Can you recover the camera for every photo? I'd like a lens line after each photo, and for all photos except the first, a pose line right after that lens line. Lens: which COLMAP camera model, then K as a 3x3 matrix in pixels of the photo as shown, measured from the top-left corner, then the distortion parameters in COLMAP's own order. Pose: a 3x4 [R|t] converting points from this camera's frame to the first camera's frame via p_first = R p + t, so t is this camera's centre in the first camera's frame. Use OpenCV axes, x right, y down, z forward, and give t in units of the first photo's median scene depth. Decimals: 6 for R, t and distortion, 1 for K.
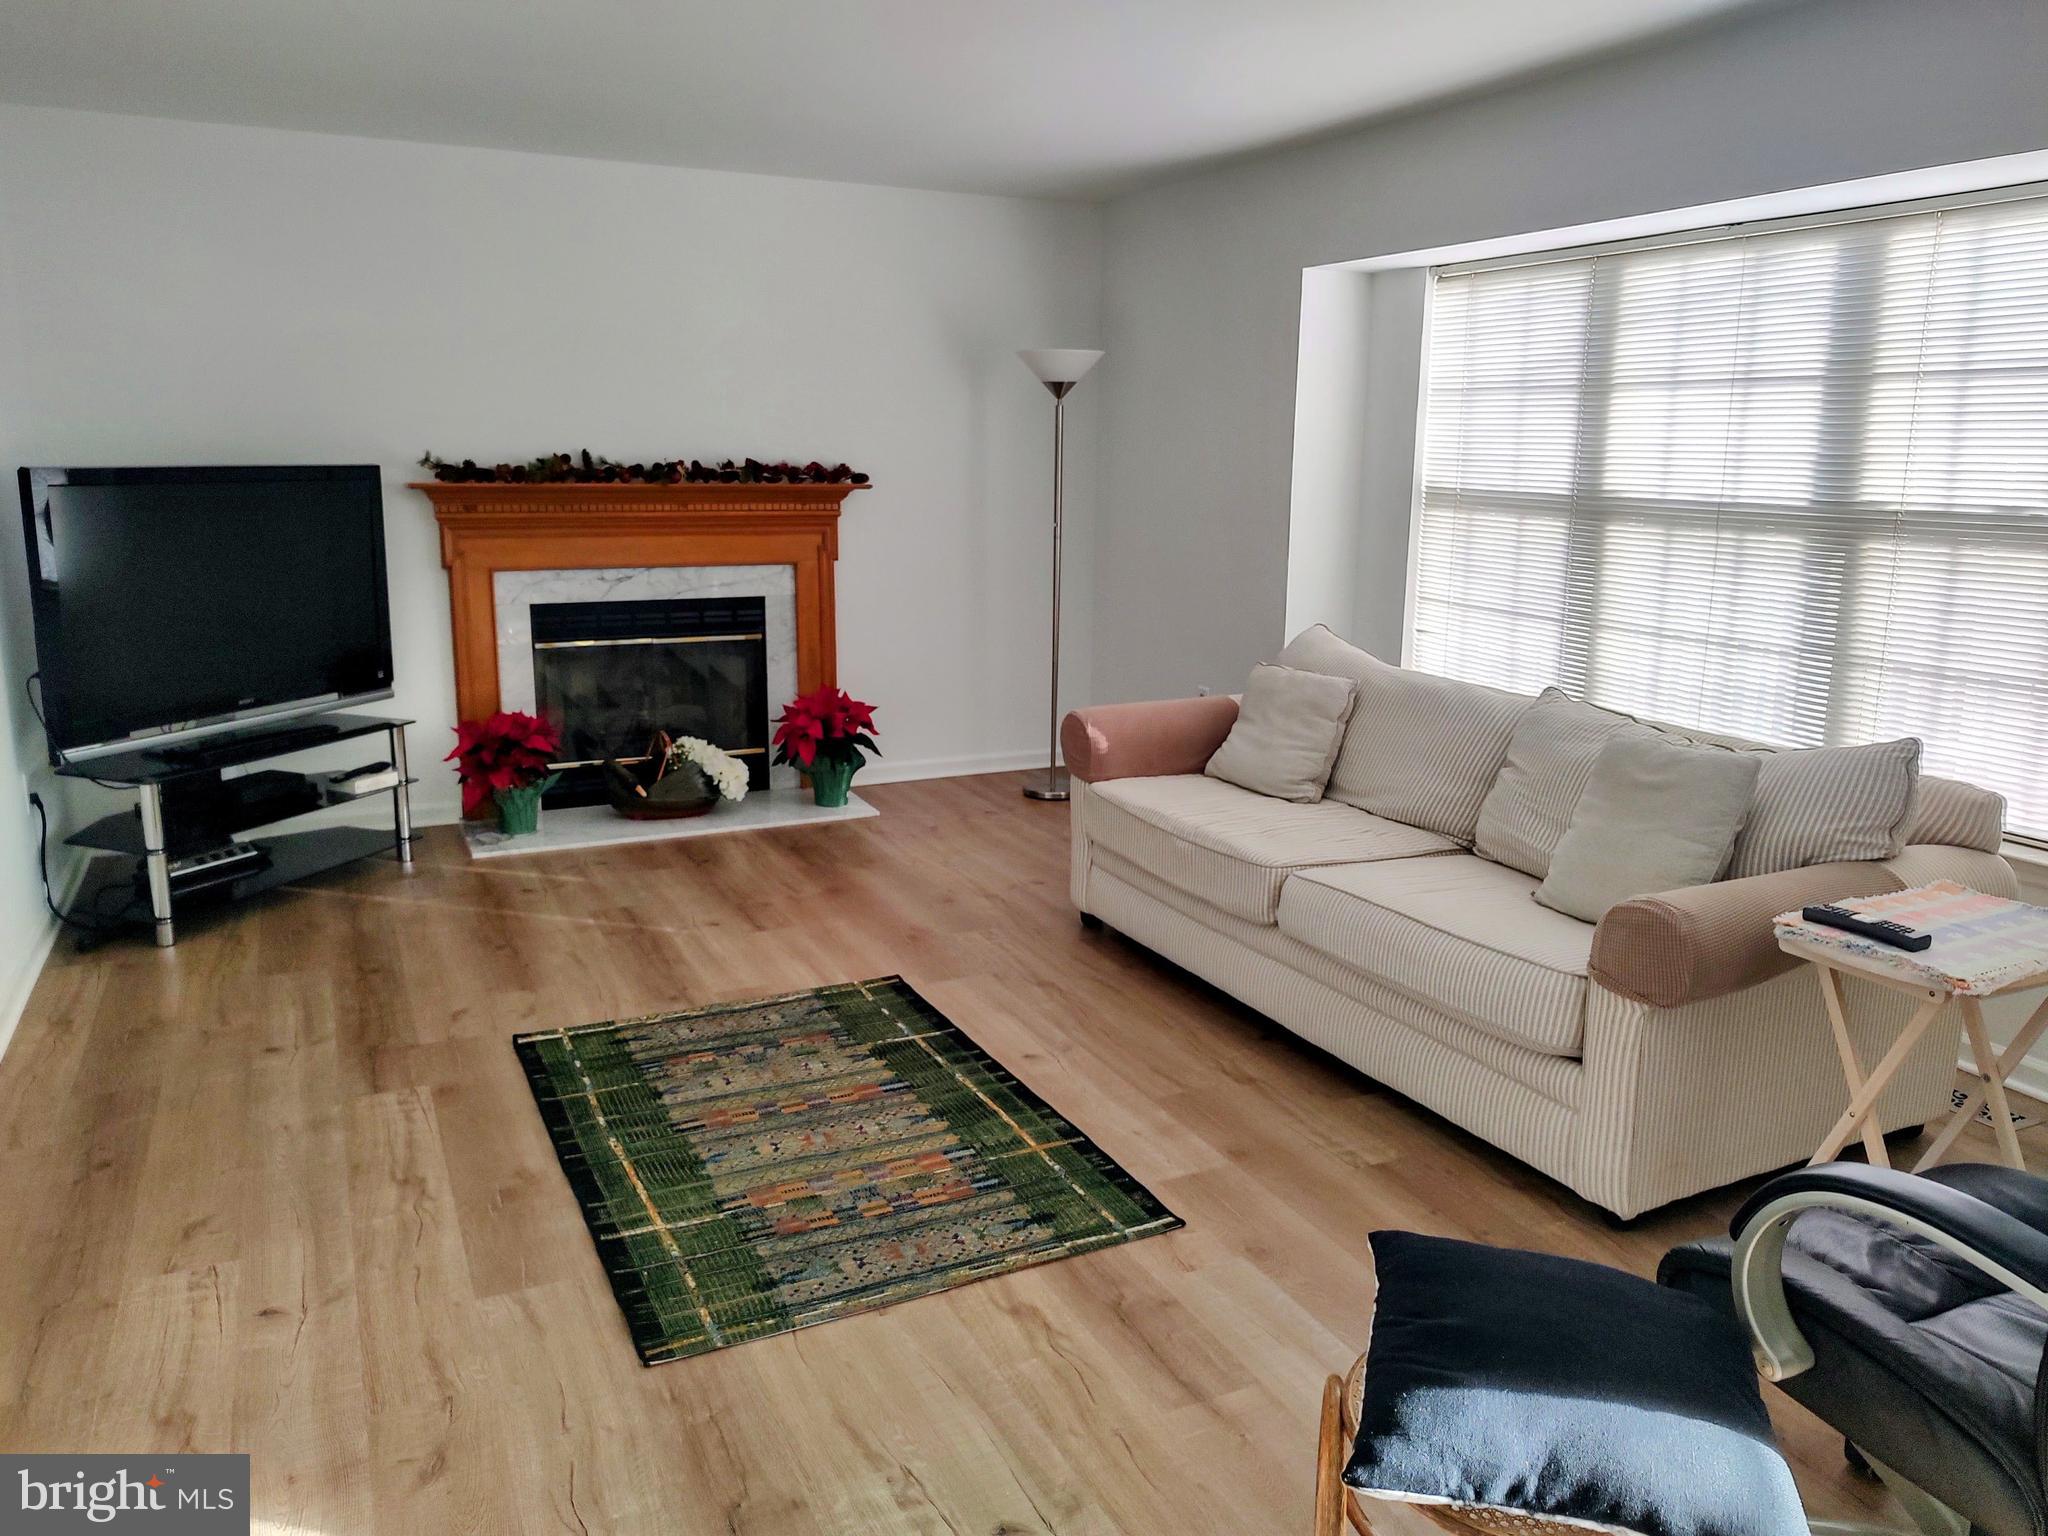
lens RADIAL K [[1489.4, 0, 1025.6], [0, 1489.4, 764.4], [0, 0, 1]] dist [-0.003748, -0.000581]
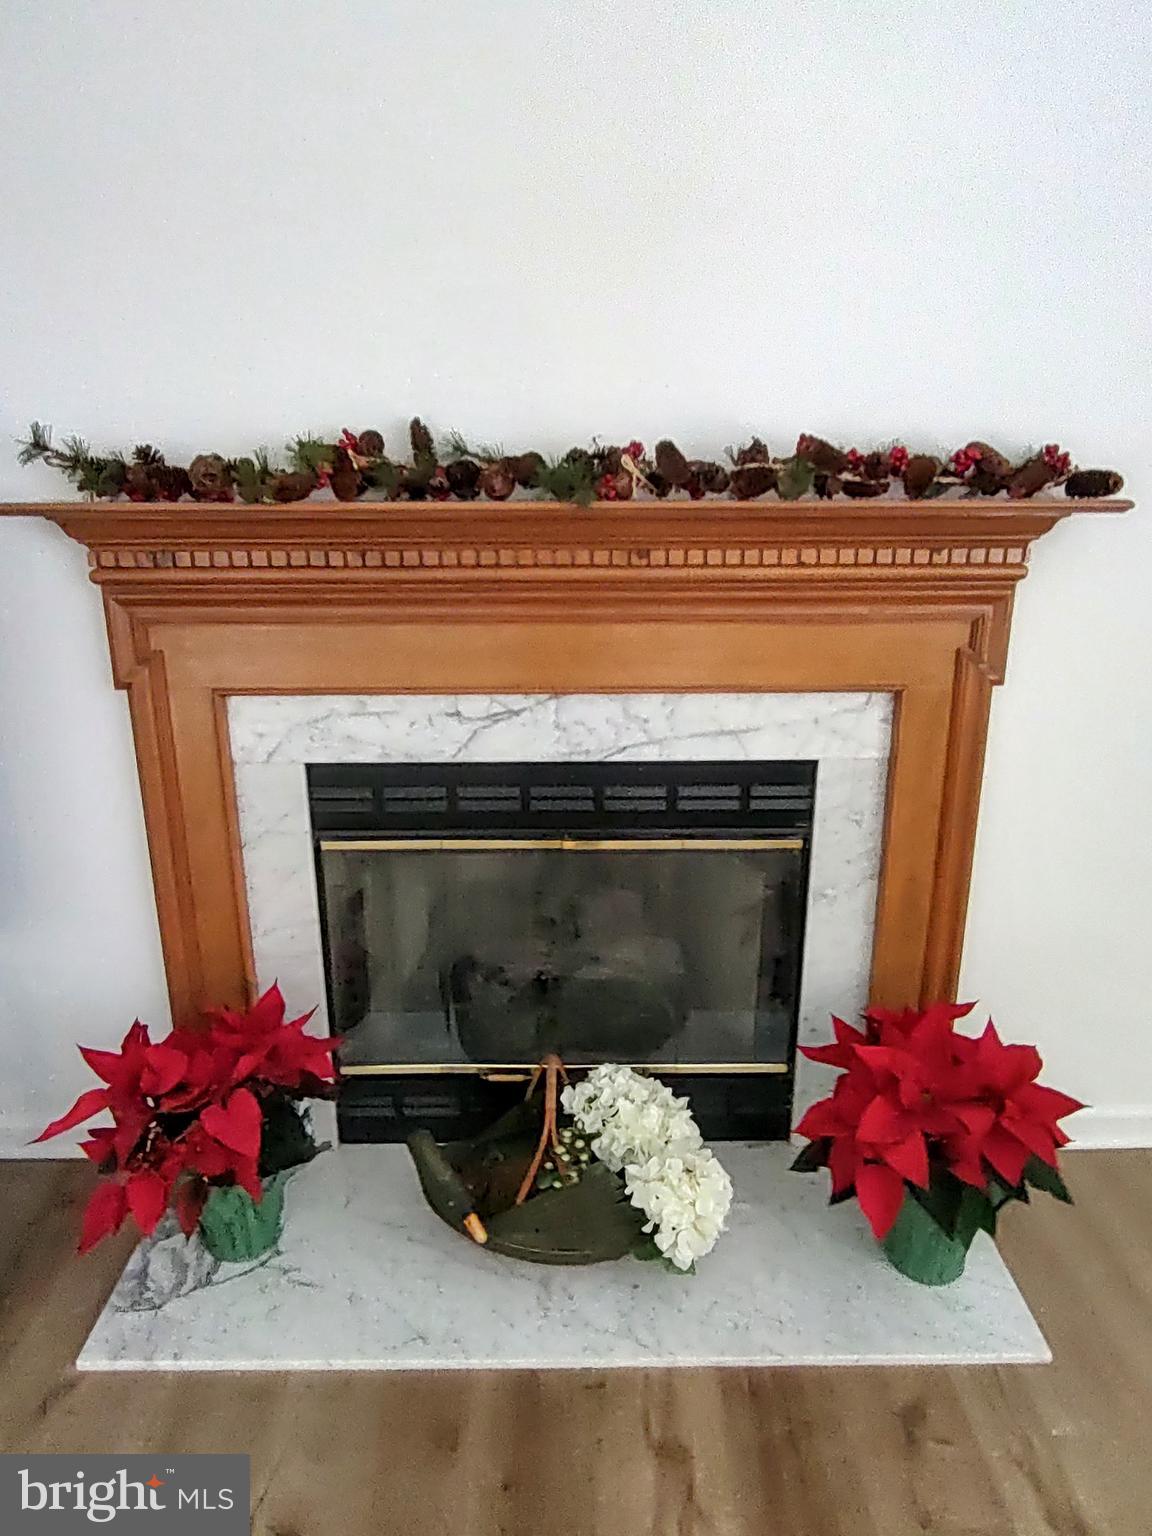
lens RADIAL K [[975.0, 0, 576.7], [0, 975.0, 769.7], [0, 0, 1]] dist [-0.001558, 0.001373]
pose [[0.900225, 0.111957, -0.420785, -0.121992], [-0.076118, 0.991962, 0.101082, -0.138986], [0.428720, -0.058967, 0.901511, 0.736151]]
